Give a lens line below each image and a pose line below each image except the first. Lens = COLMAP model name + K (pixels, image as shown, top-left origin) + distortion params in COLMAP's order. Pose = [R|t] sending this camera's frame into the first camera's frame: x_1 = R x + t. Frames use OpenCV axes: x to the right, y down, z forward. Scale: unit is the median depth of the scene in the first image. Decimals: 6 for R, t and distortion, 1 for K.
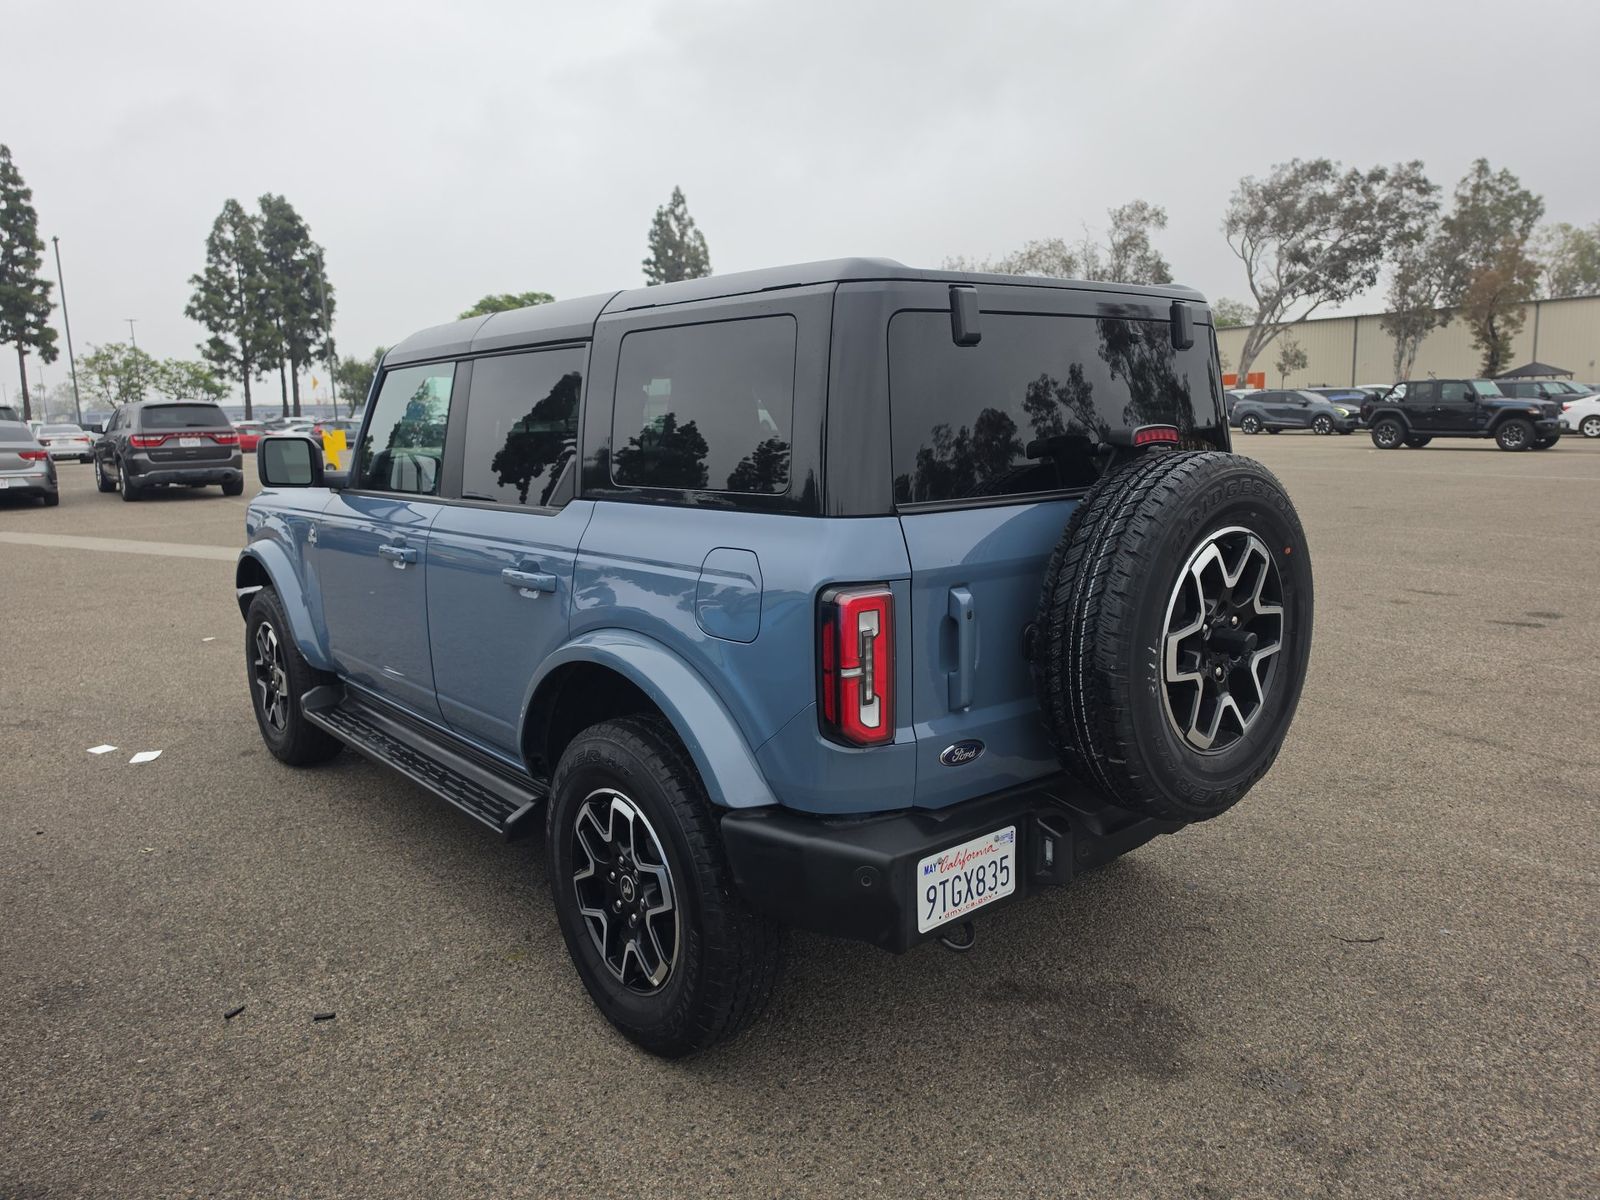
lens RADIAL K [[1099.1, 0, 799.4], [0, 1099.1, 567.6], [0, 0, 1]] dist [0.063505, -0.051793]
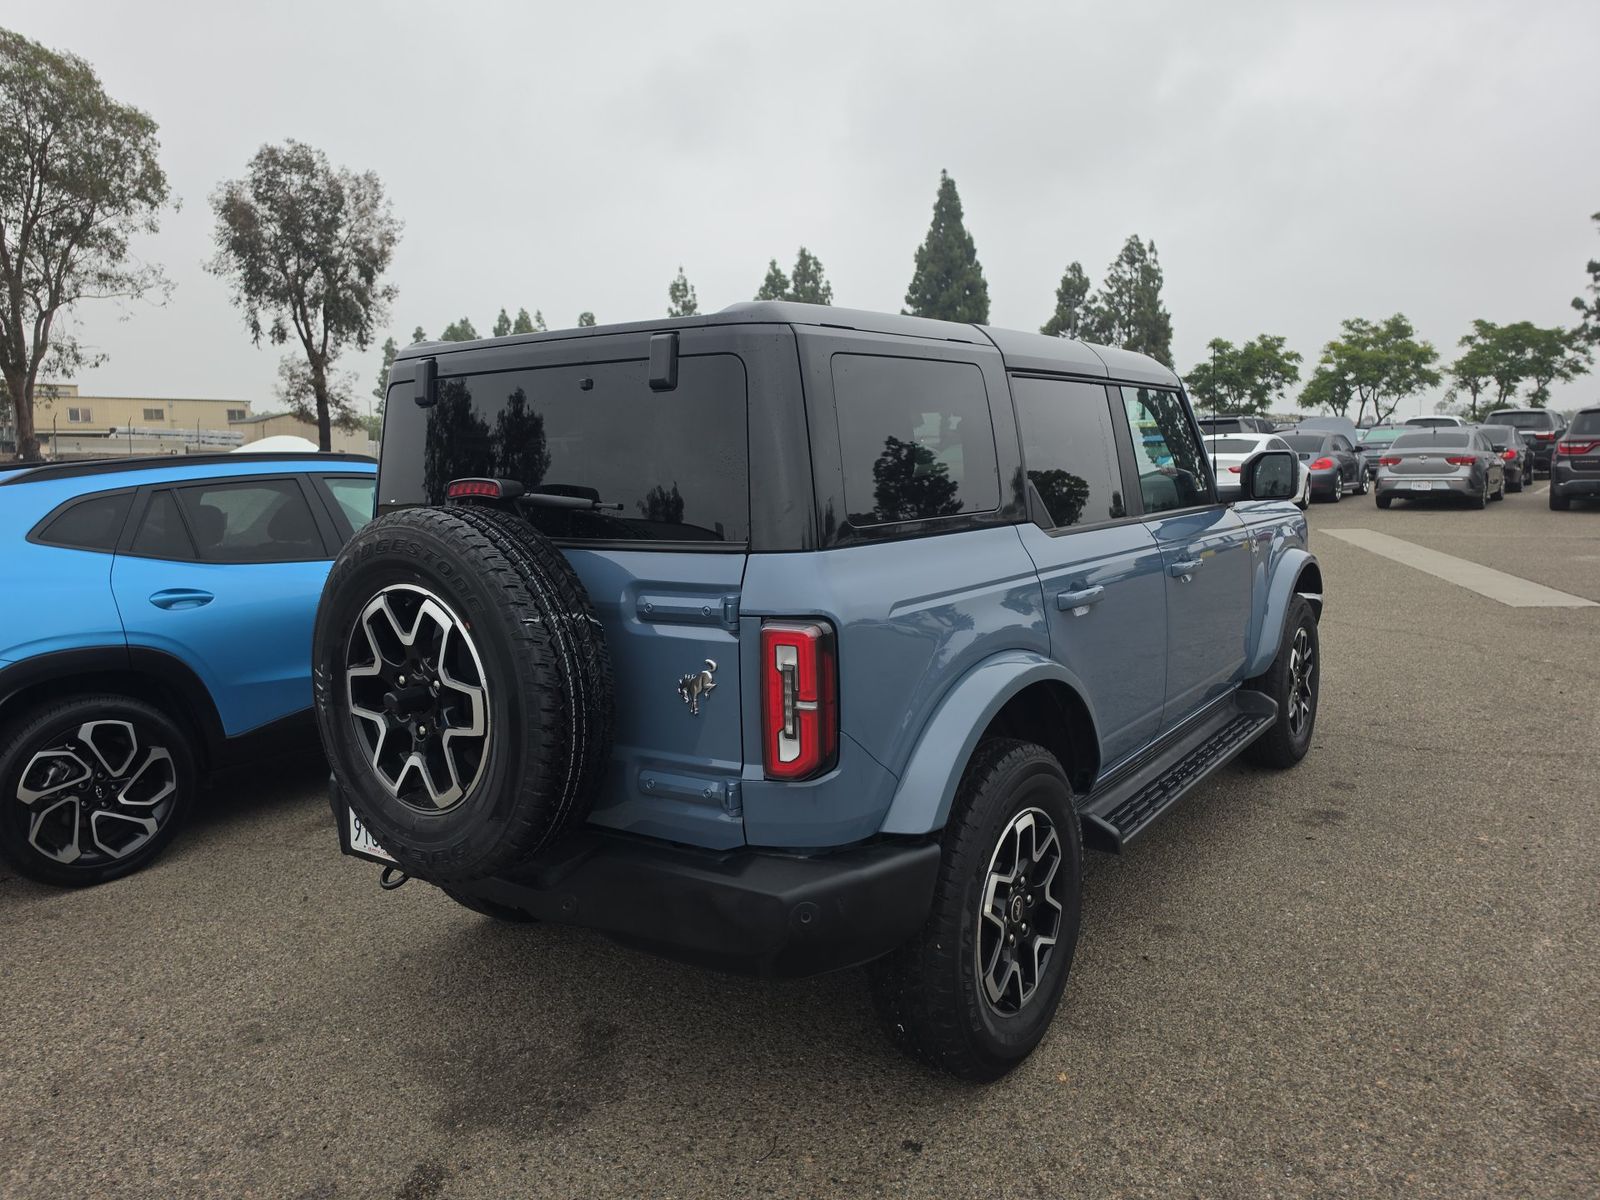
lens RADIAL K [[1099.1, 0, 799.4], [0, 1099.1, 567.6], [0, 0, 1]] dist [0.063505, -0.051793]
pose [[0.270144, 0.117154, -0.955666, 1.421968], [-0.117191, 0.989191, 0.088137, -0.178980], [0.955661, 0.088186, 0.280954, 1.051490]]
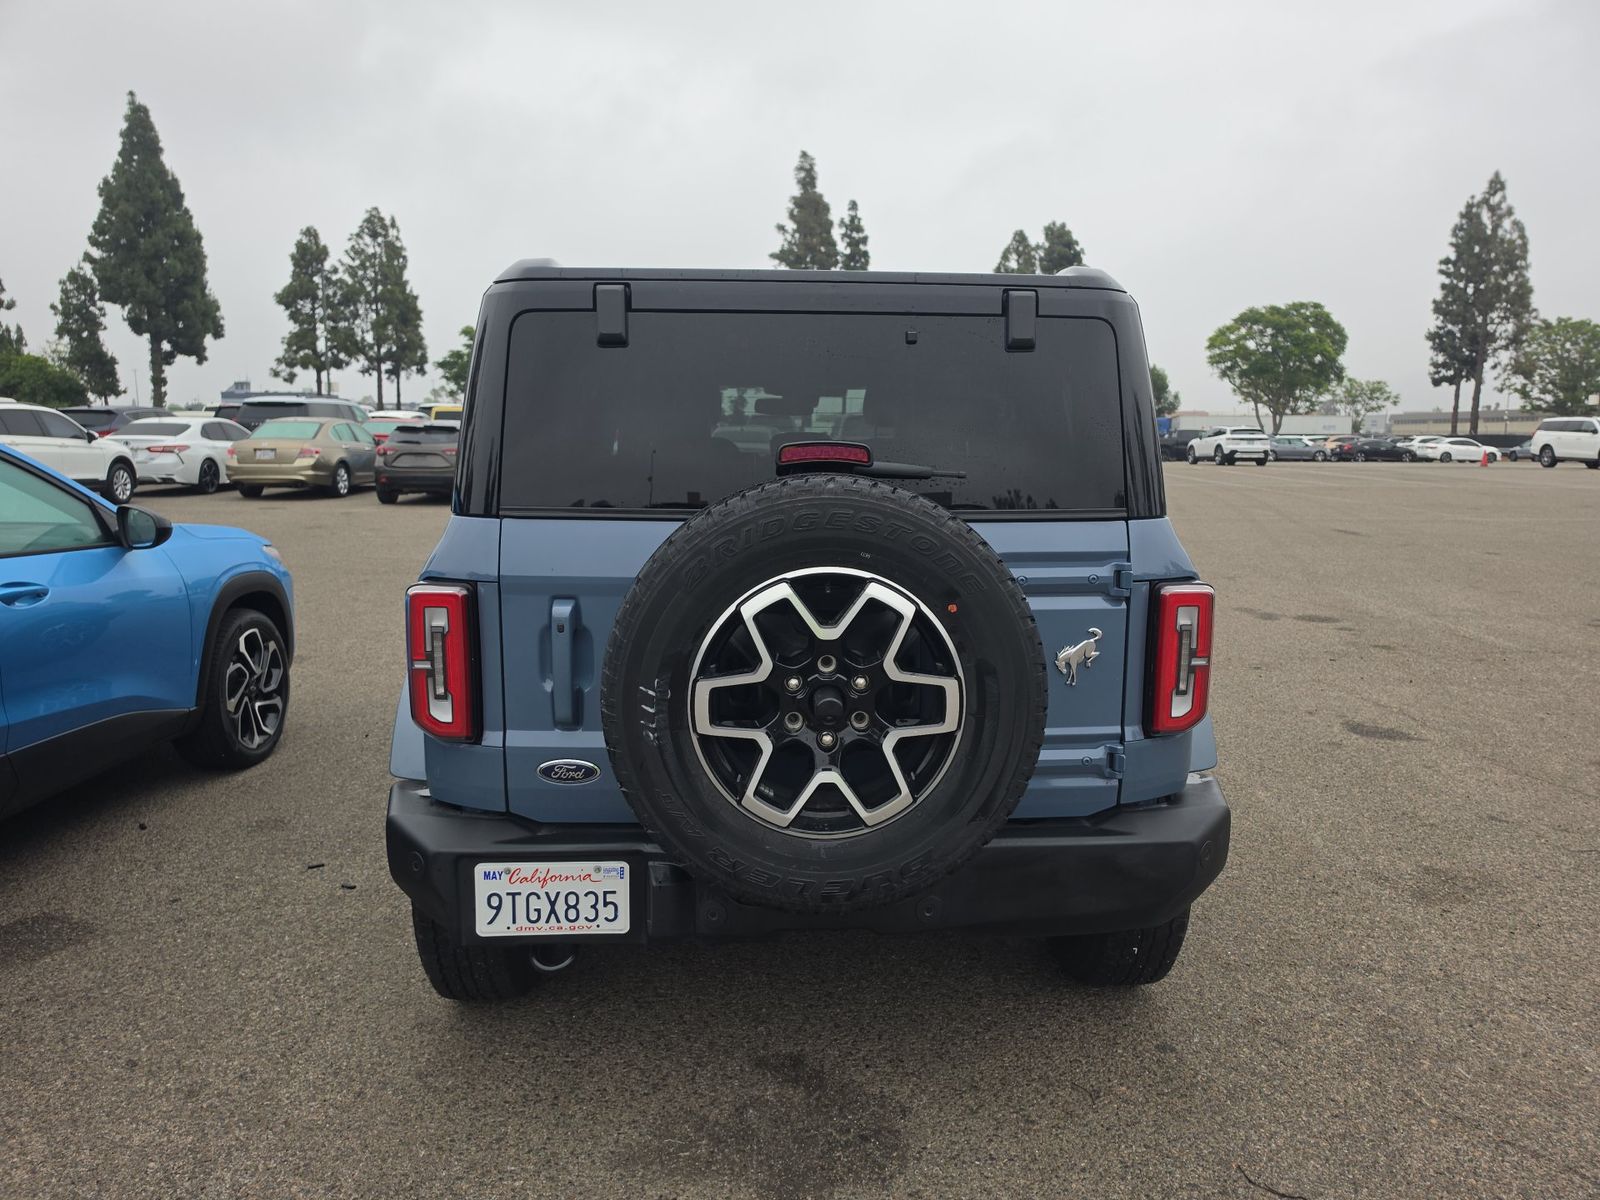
lens RADIAL K [[1105.8, 0, 829.6], [0, 1105.8, 587.1], [0, 0, 1]] dist [0.060301, -0.061956]
pose [[0.811319, 0.110821, -0.574004, 0.858956], [-0.109147, 0.993318, 0.037503, -0.052226], [0.574325, 0.032224, 0.817993, 0.326324]]
